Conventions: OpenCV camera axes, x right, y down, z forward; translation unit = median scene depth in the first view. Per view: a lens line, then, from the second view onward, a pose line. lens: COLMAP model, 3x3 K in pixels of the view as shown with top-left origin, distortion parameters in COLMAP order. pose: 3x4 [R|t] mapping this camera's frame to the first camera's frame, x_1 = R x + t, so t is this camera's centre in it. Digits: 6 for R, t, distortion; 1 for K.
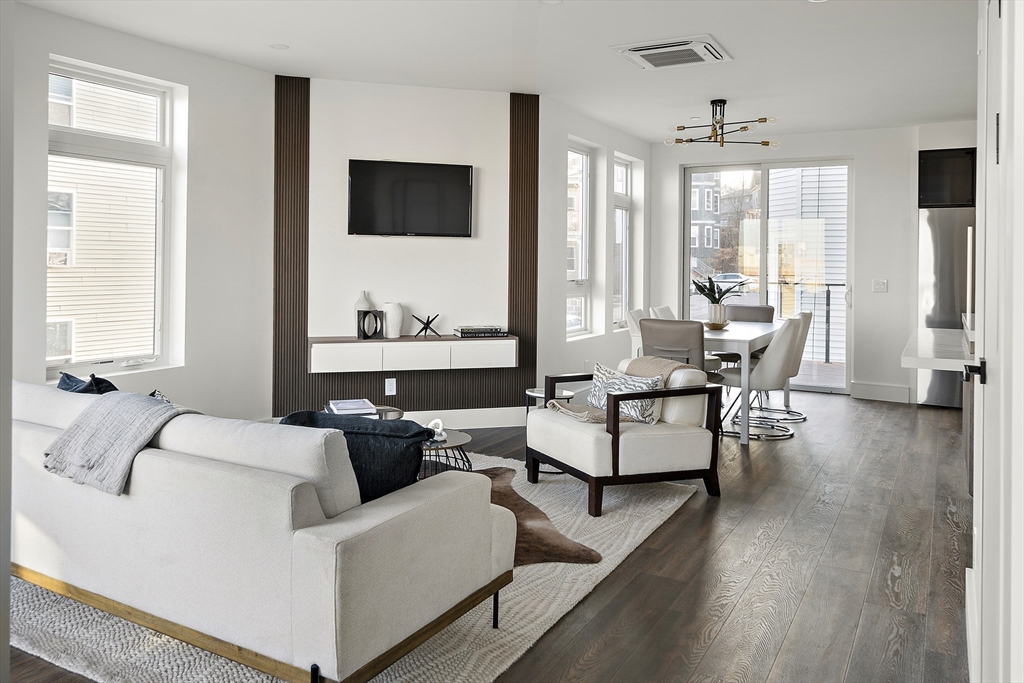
lens RADIAL K [[777.9, 0, 509.0], [0, 777.9, 262.6], [0, 0, 1]] dist [-0.002577, 0.007265]
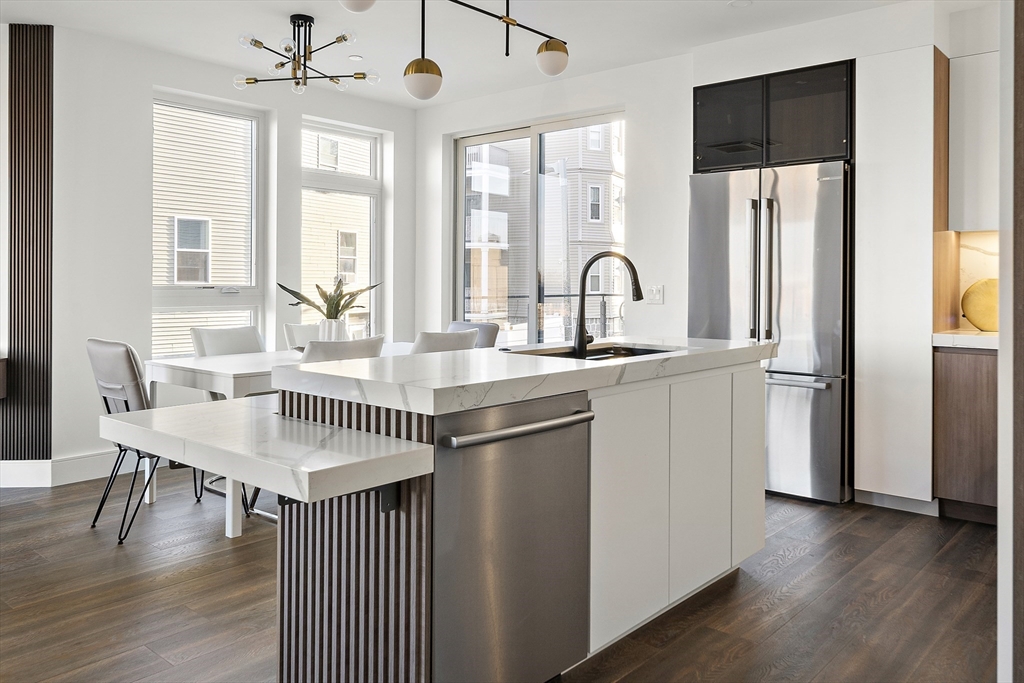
lens RADIAL K [[777.9, 0, 535.9], [0, 777.9, 285.2], [0, 0, 1]] dist [-0.002577, 0.007265]
pose [[0.979059, -0.005761, -0.203494, 0.664018], [0.005116, 0.999980, -0.003695, 0.030787], [0.203511, 0.002576, 0.979069, 0.415747]]
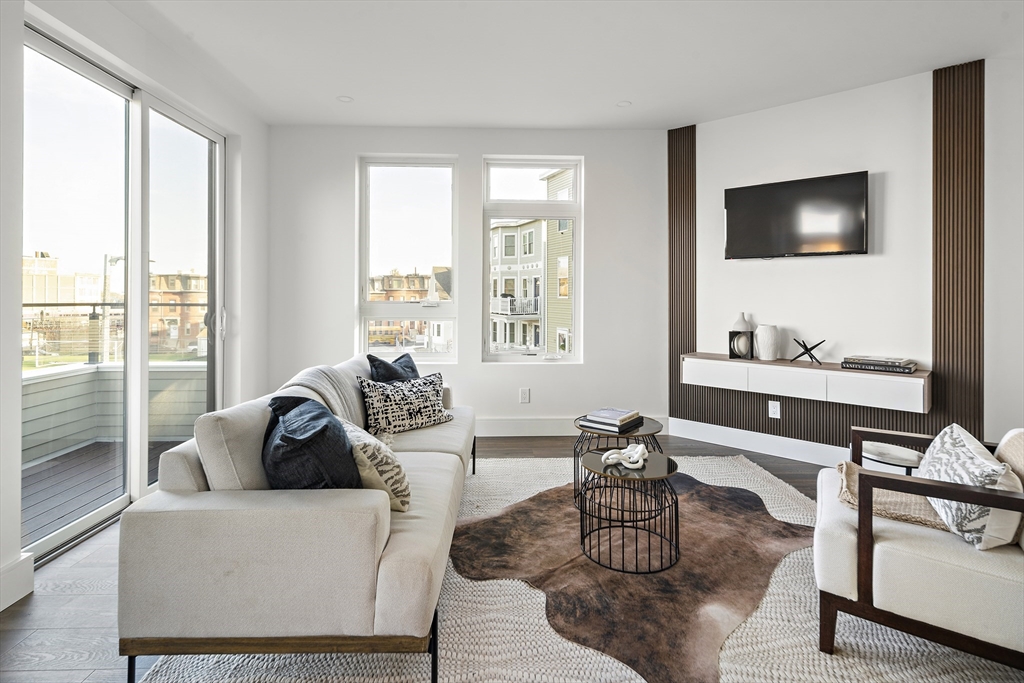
lens RADIAL K [[512.9, 0, 514.1], [0, 512.9, 293.5], [0, 0, 1]] dist [0.004168, 0.000670]
pose [[0.519376, -0.011112, -0.854474, 0.242276], [-0.001182, 0.999905, -0.013722, 0.020676], [0.854545, 0.008137, 0.519313, 0.377499]]
